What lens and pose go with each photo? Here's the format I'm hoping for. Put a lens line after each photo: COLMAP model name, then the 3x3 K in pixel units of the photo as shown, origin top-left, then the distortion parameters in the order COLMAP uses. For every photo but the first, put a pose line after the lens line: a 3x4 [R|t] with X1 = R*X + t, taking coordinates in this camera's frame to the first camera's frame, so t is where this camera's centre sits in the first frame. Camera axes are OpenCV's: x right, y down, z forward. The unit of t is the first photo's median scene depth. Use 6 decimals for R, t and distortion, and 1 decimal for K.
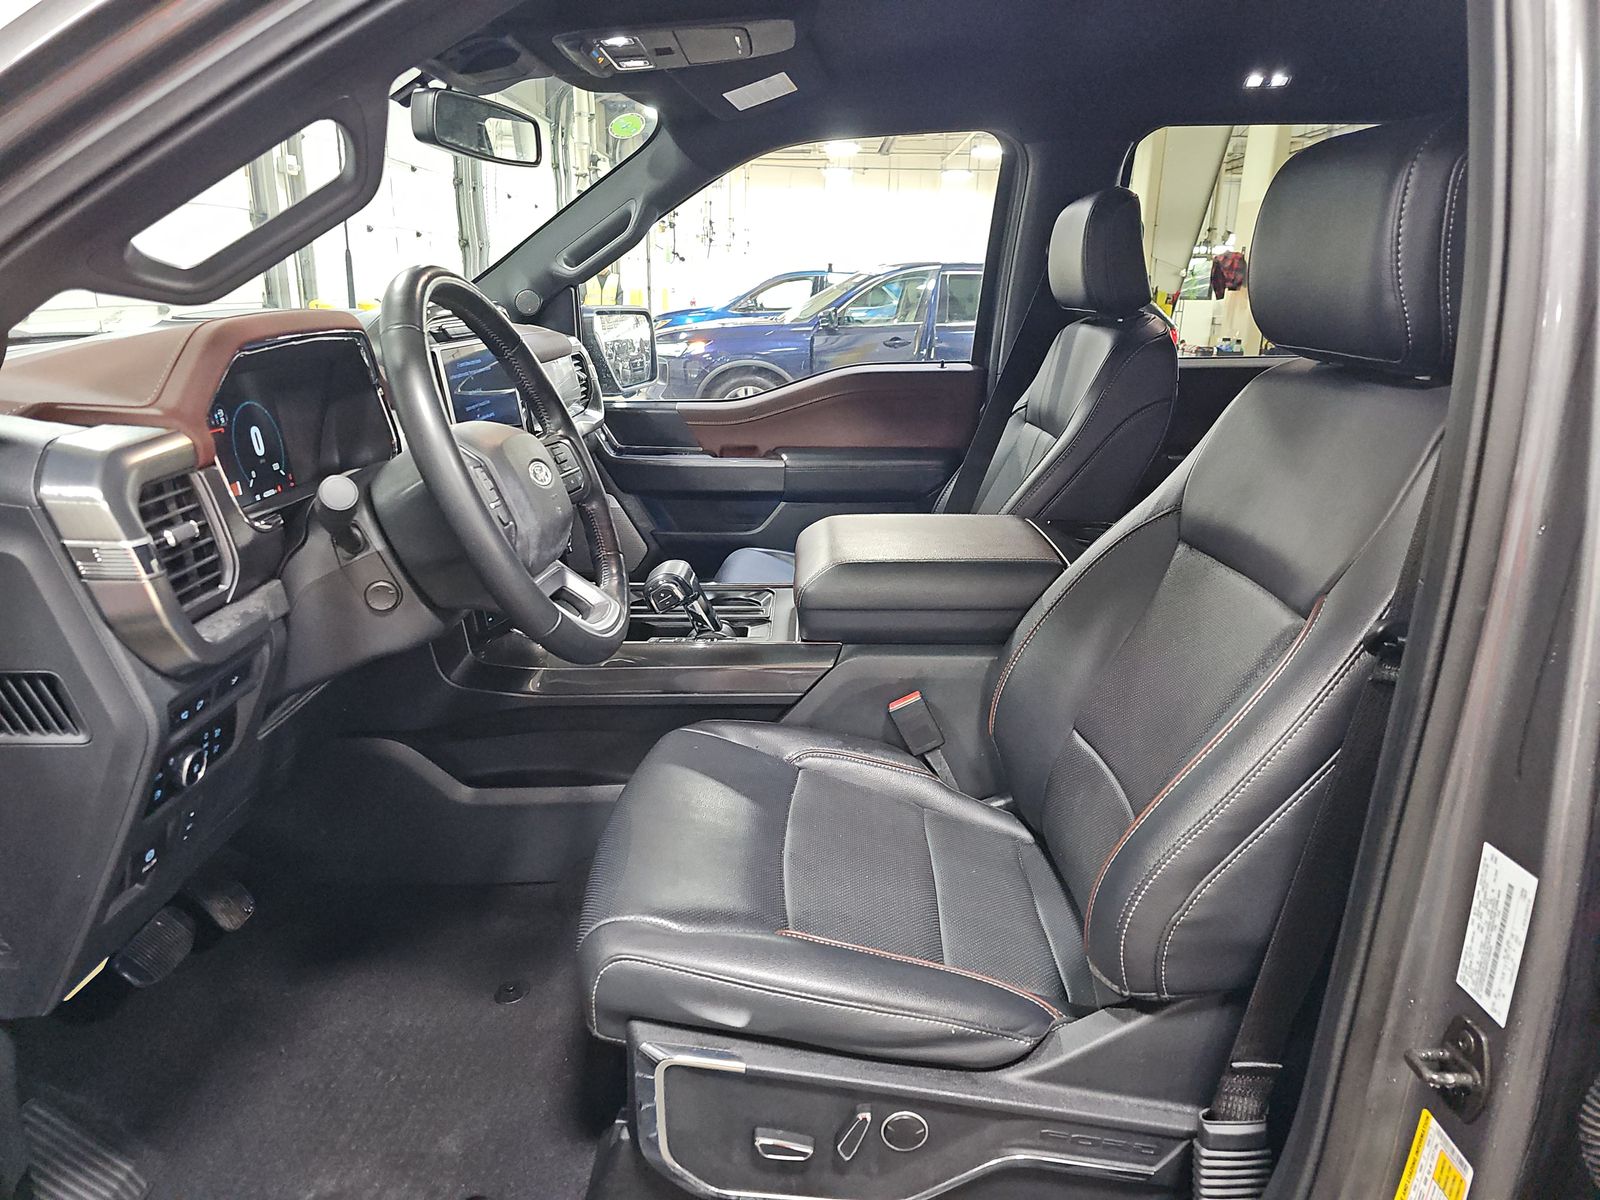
lens RADIAL K [[1069.4, 0, 790.7], [0, 1069.4, 614.4], [0, 0, 1]] dist [0.033795, -0.020881]
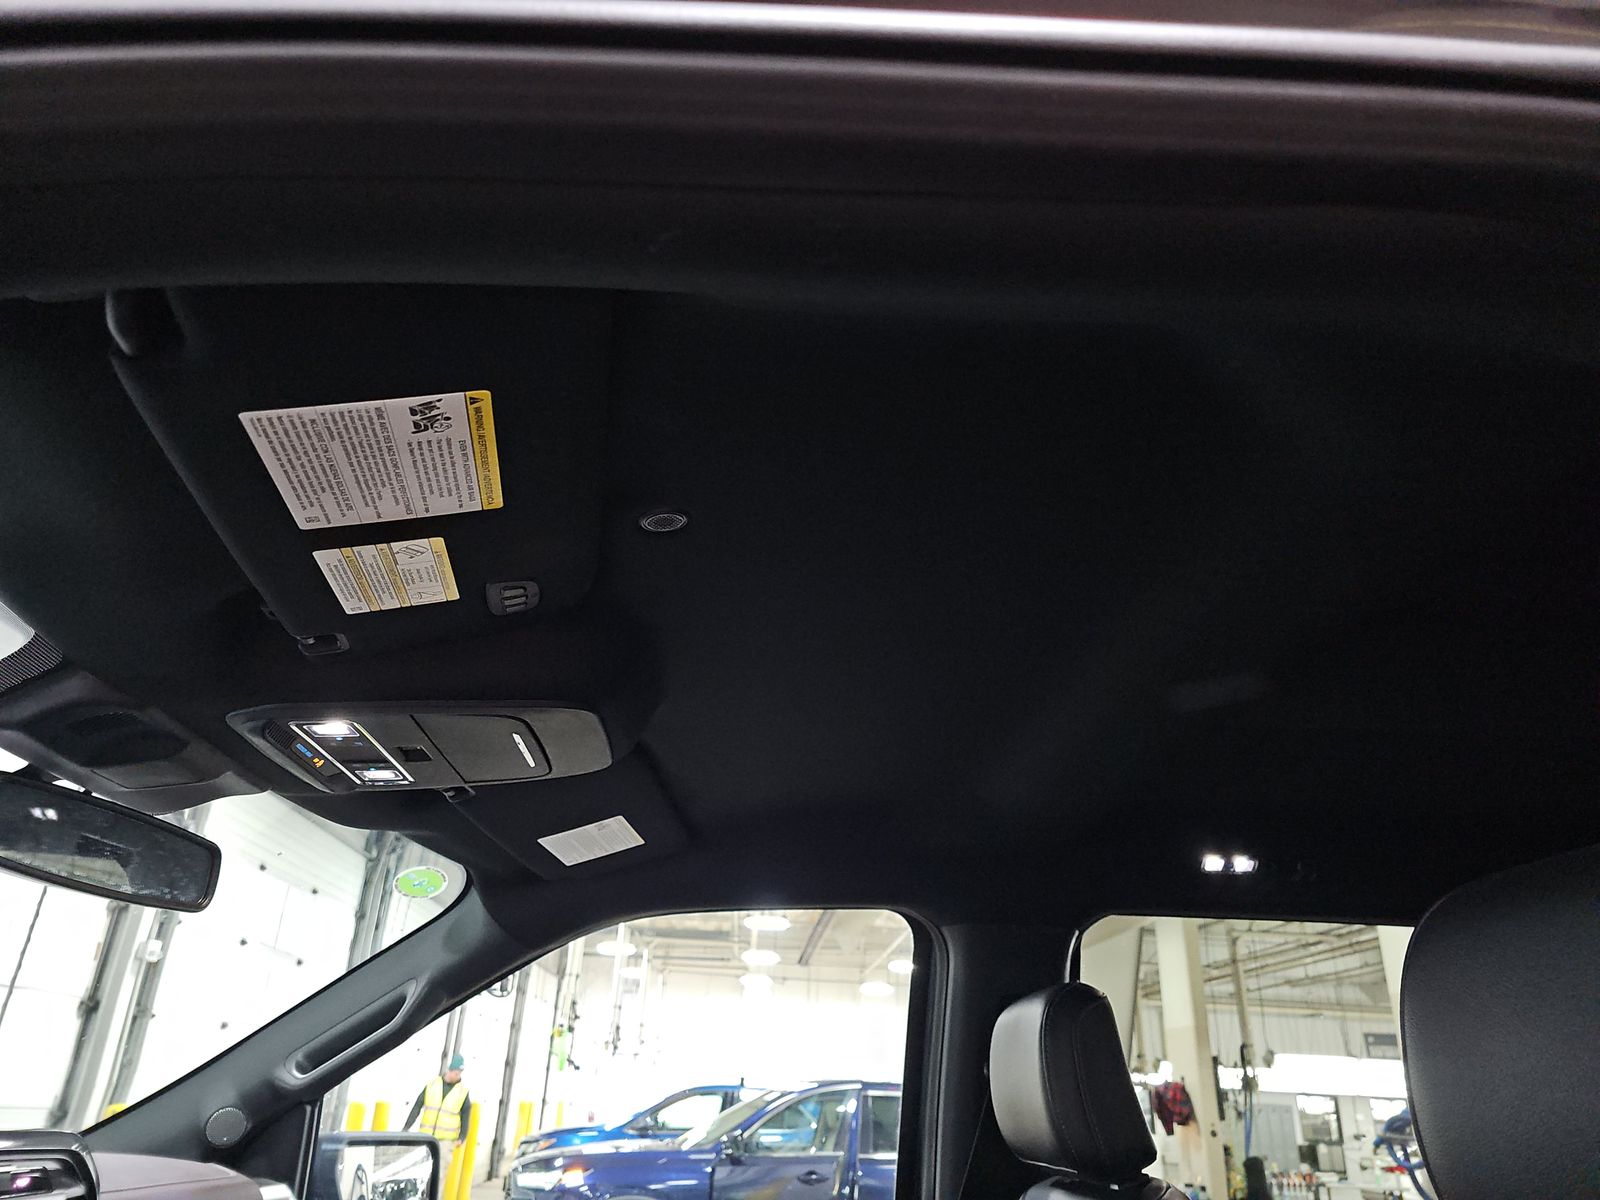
lens RADIAL K [[1069.4, 0, 788.4], [0, 1069.4, 597.8], [0, 0, 1]] dist [0.033795, -0.020881]
pose [[0.997388, 0.053889, 0.048105, 0.045749], [-0.007704, 0.741494, -0.670915, -0.073272], [-0.071825, 0.668792, 0.739972, 0.219348]]
